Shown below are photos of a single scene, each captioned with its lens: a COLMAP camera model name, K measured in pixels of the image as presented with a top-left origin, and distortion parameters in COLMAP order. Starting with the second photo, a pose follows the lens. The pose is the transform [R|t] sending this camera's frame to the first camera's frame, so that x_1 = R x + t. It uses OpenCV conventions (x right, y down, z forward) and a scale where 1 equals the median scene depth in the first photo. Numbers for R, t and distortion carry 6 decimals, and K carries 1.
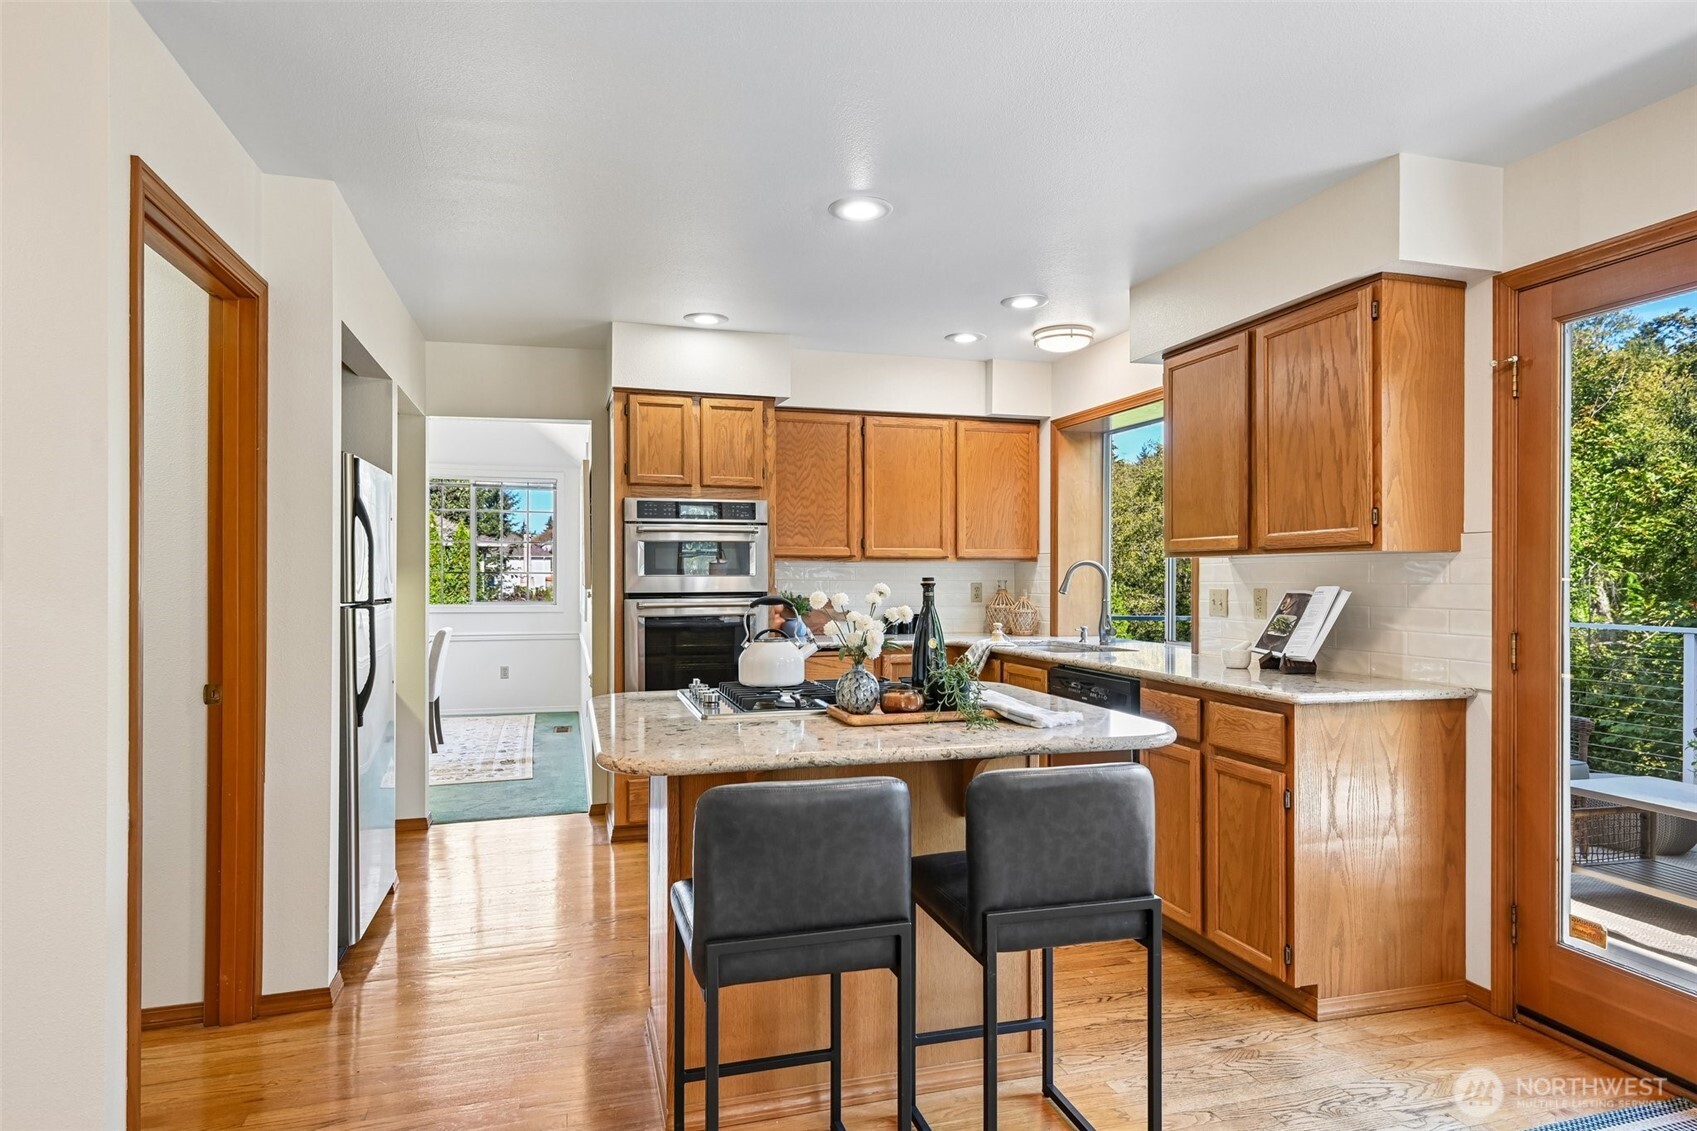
lens RADIAL K [[951.4, 0, 850.9], [0, 951.4, 574.6], [0, 0, 1]] dist [0.000798, -0.010922]
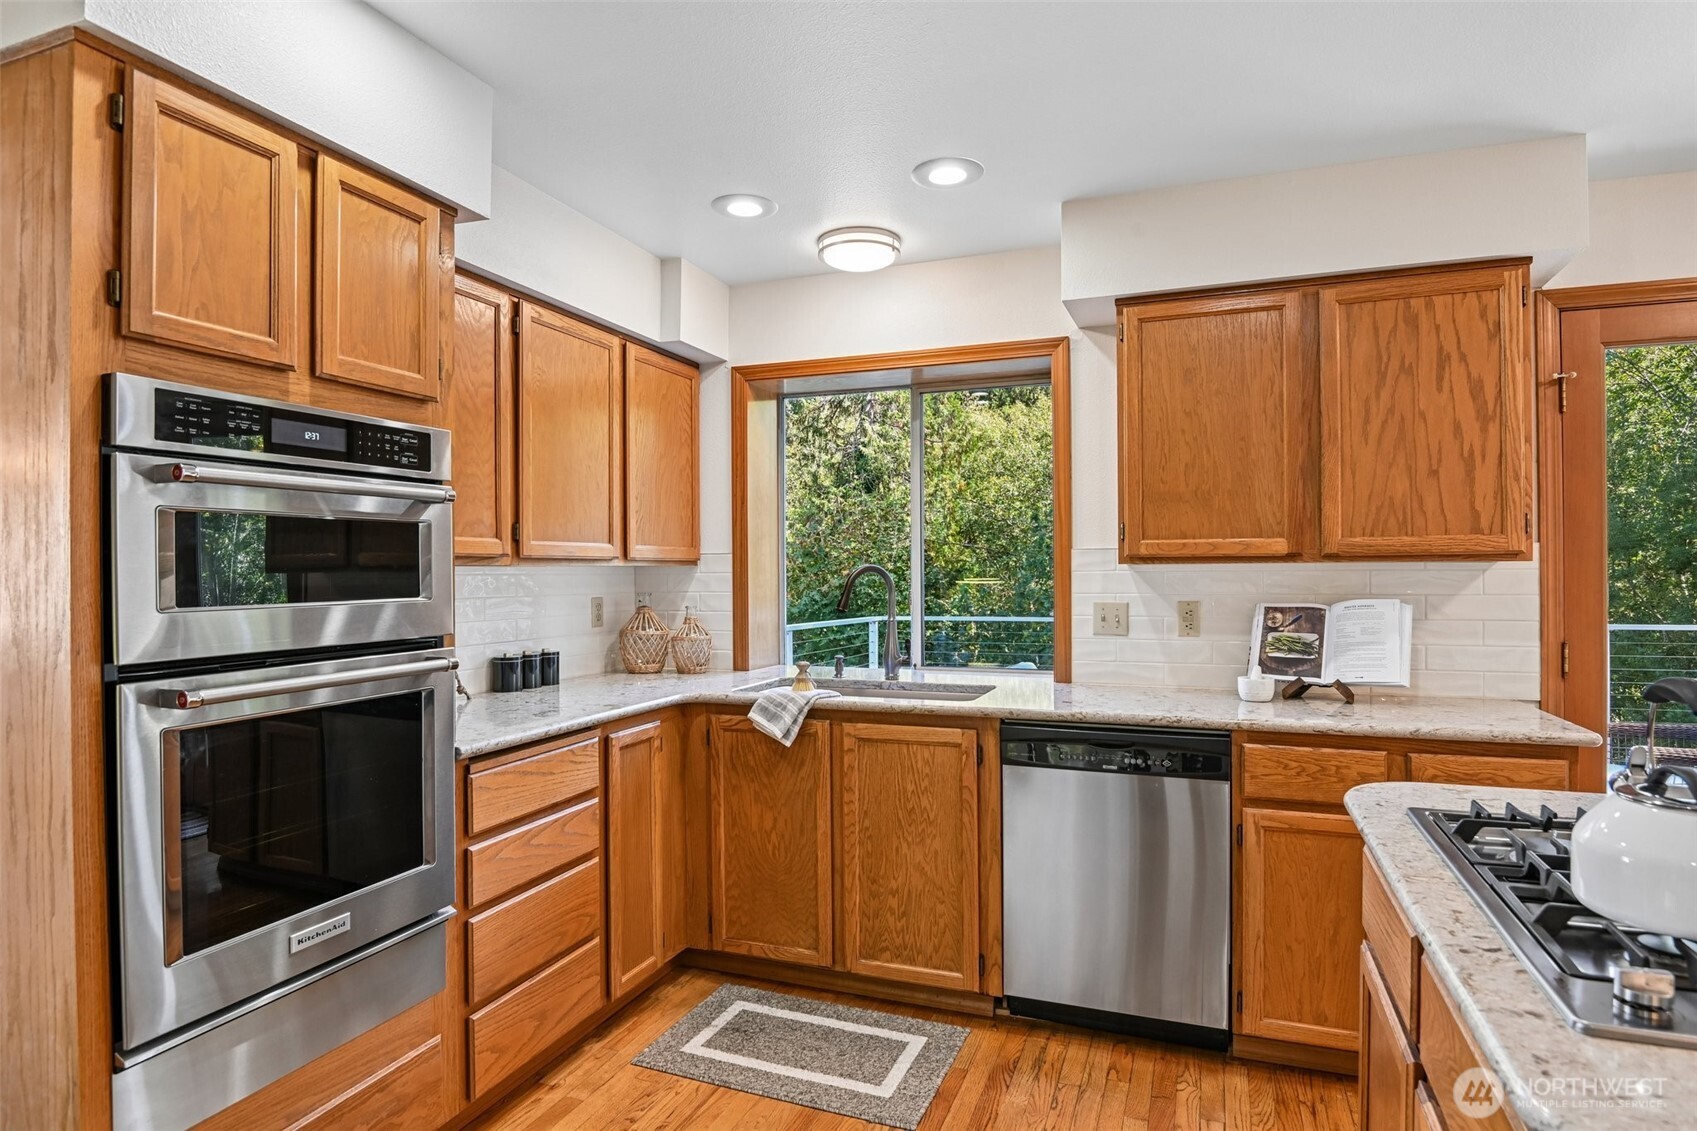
lens RADIAL K [[922.2, 0, 853.2], [0, 922.2, 557.8], [0, 0, 1]] dist [-0.002210, -0.012271]
pose [[0.608221, 0.006674, 0.793739, -0.436524], [0.004871, 0.999914, -0.012141, -0.016773], [-0.793753, 0.011251, 0.608137, 0.801822]]
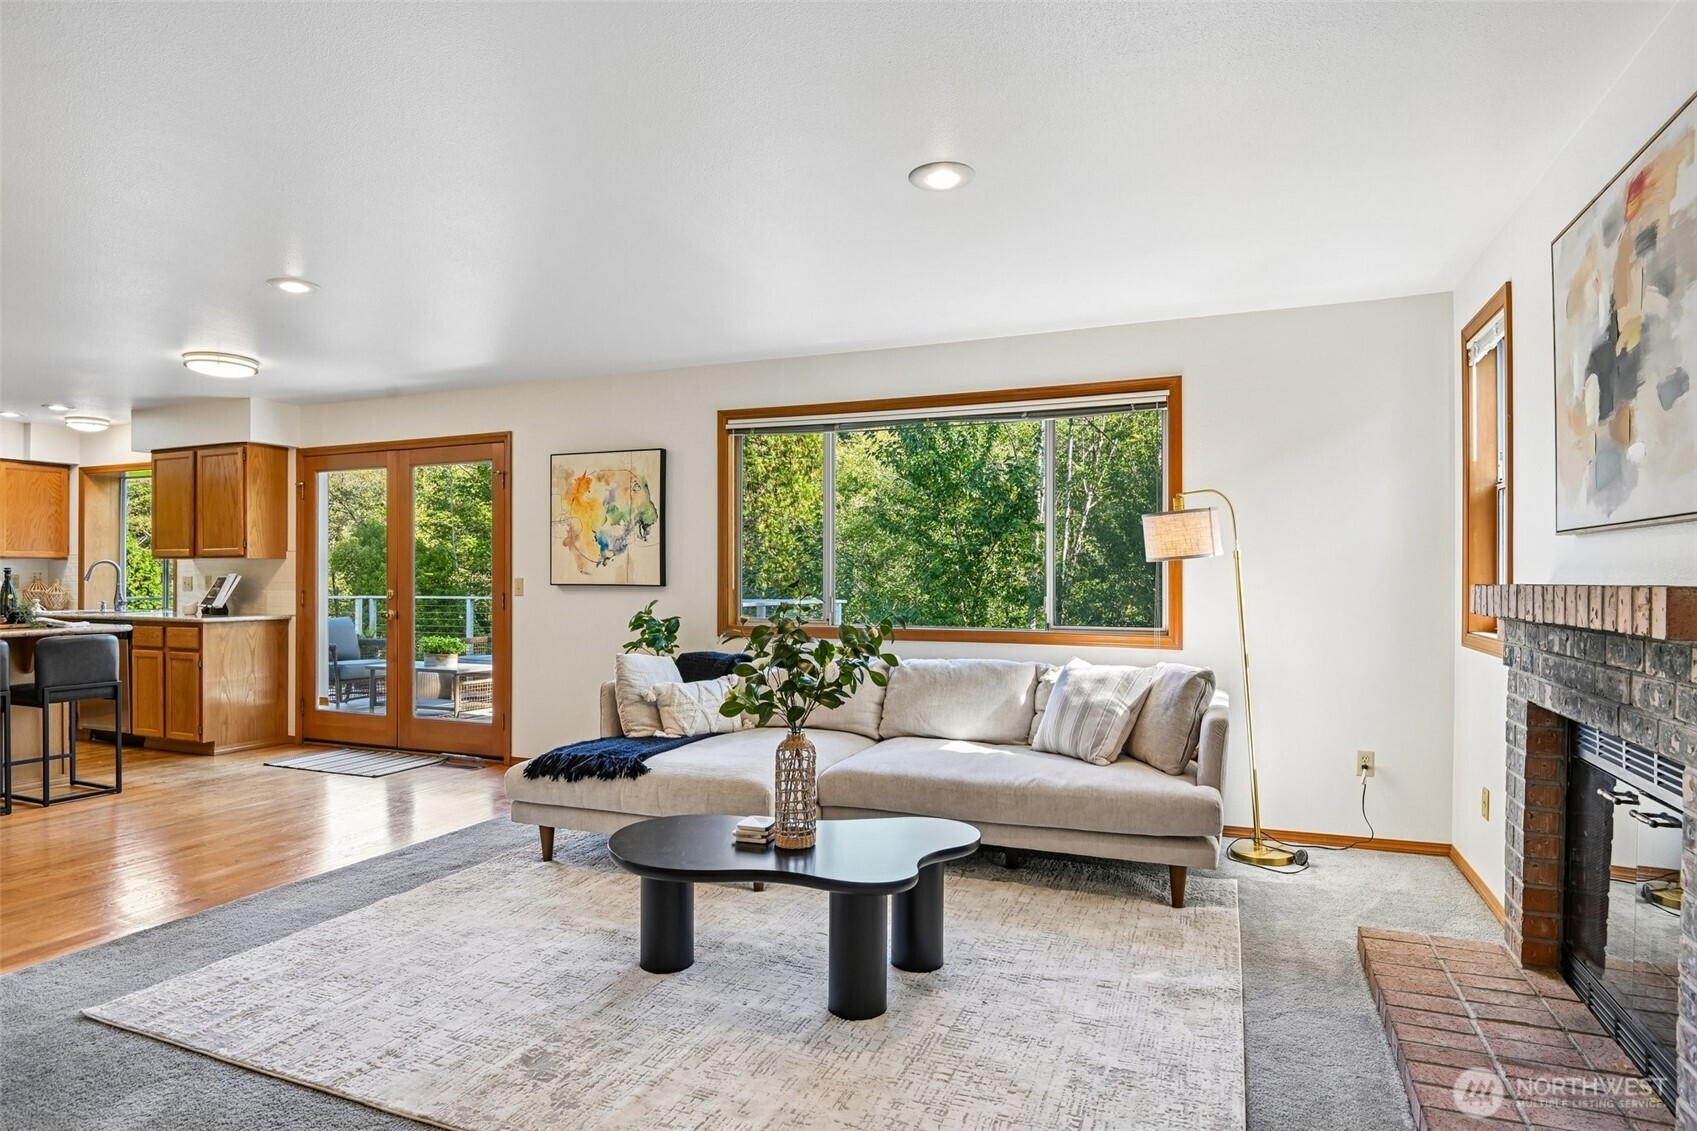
lens RADIAL K [[922.2, 0, 819.5], [0, 922.2, 570.8], [0, 0, 1]] dist [-0.002210, -0.012271]
pose [[0.637108, 0.002304, 0.770771, -0.250024], [0.000236, 0.999995, -0.003183, 0.012085], [-0.770774, 0.002210, 0.637104, -1.291737]]
